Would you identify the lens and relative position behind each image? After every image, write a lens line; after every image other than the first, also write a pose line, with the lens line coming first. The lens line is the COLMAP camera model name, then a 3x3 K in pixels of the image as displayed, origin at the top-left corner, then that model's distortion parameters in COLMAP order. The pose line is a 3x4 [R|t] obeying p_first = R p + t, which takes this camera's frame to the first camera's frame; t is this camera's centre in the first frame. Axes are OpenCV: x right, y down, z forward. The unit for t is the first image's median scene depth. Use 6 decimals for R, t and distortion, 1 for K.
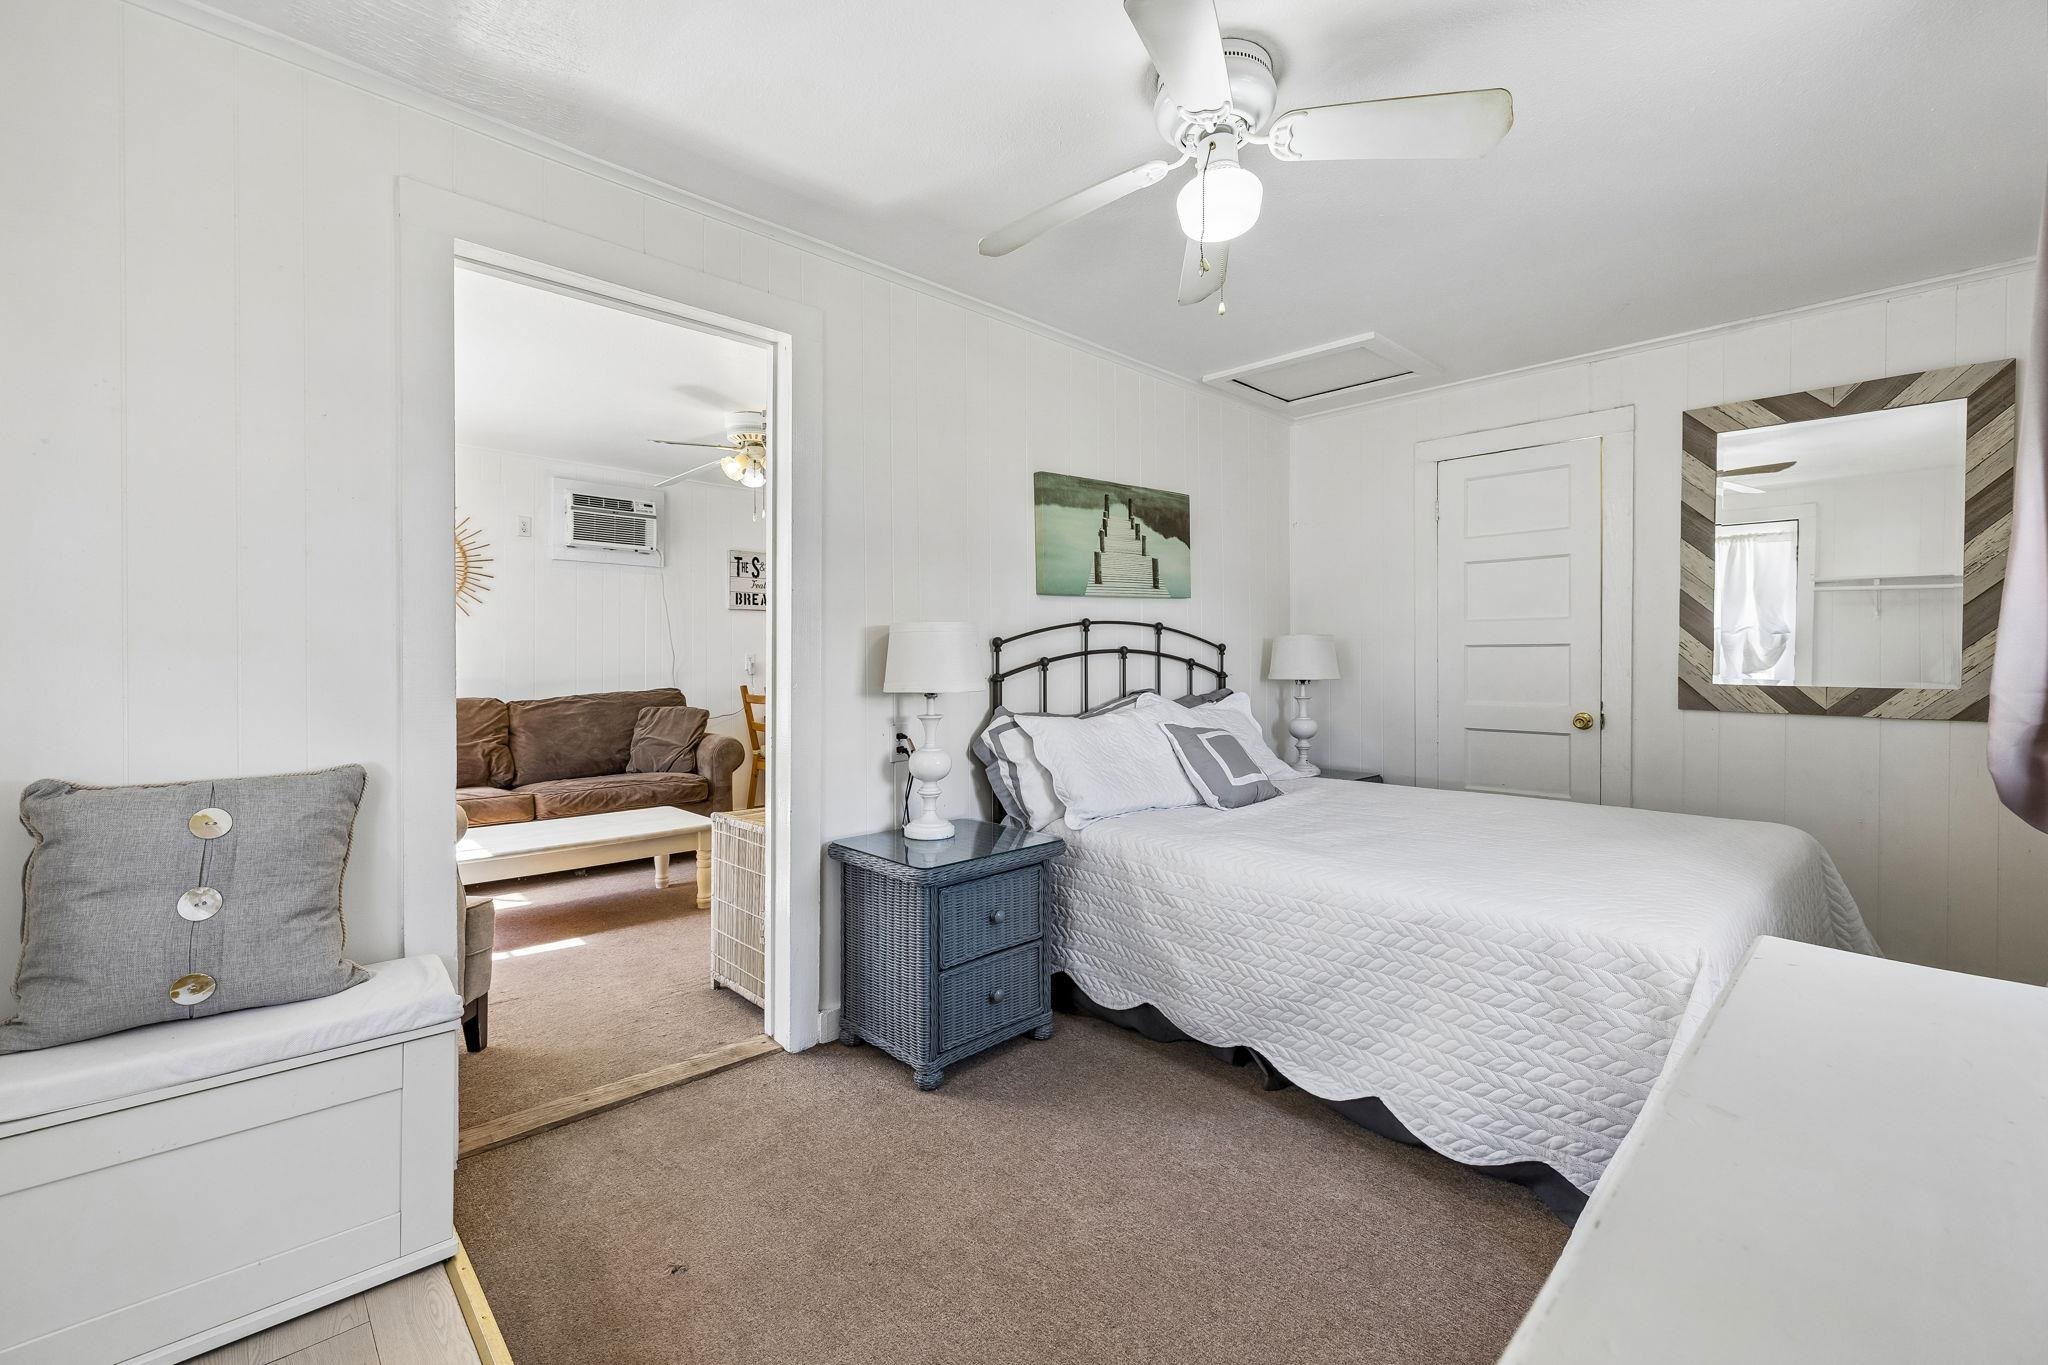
lens RADIAL K [[880.6, 0, 1026.6], [0, 880.6, 673.5], [0, 0, 1]] dist [0.000581, 0.000063]
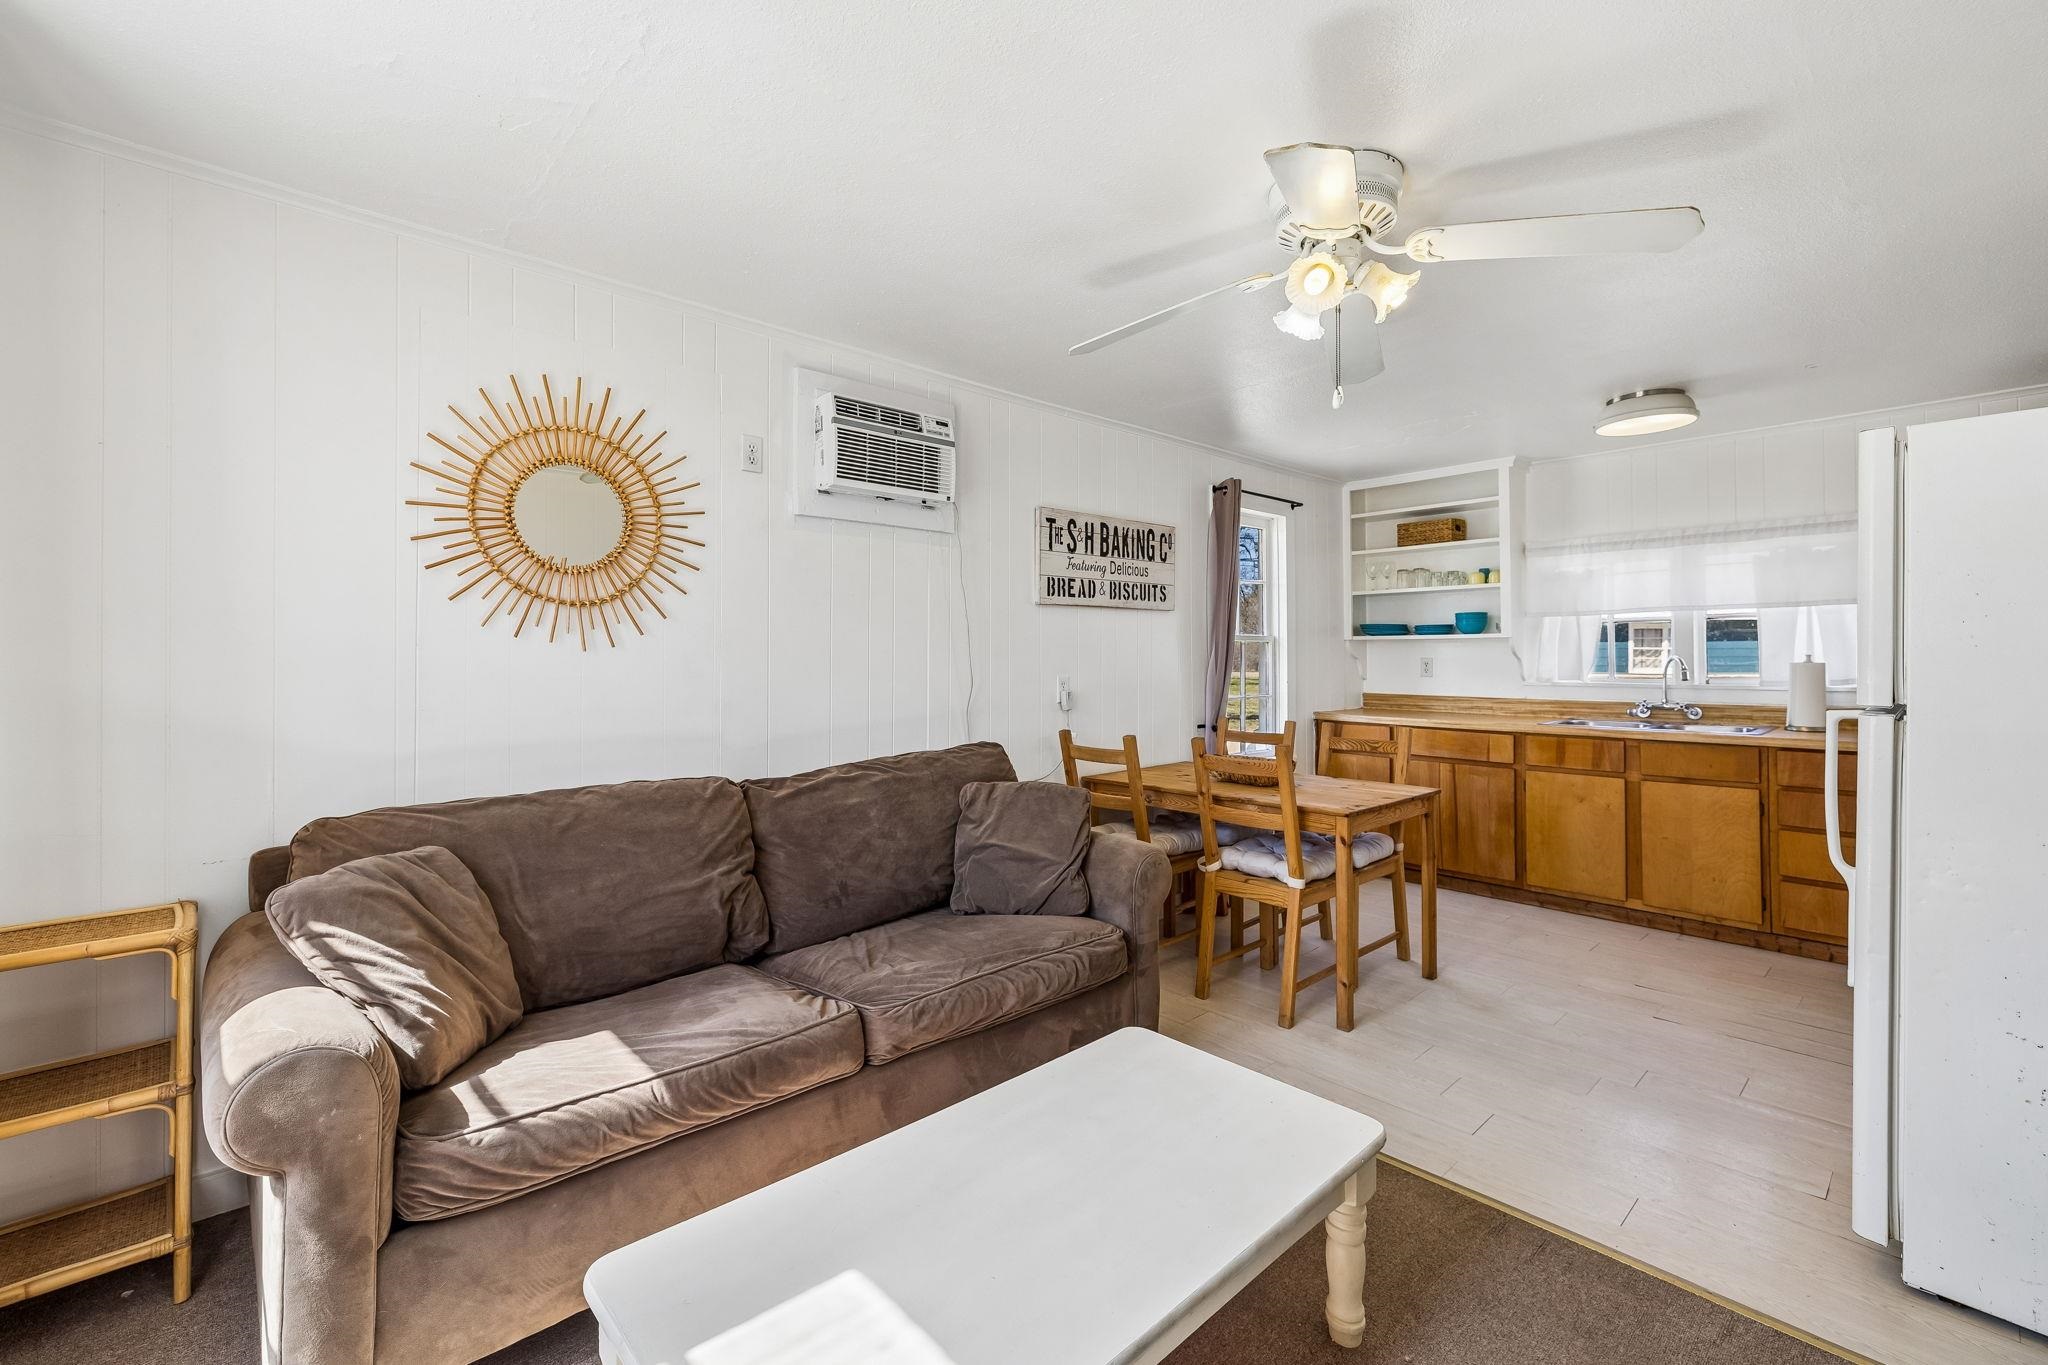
lens RADIAL K [[880.6, 0, 1020.0], [0, 880.6, 666.8], [0, 0, 1]] dist [0.000581, 0.000063]
pose [[0.999659, -0.004960, -0.025654, -0.386653], [0.004844, 0.999978, -0.004554, -0.031093], [0.025676, 0.004428, 0.999661, 0.454146]]
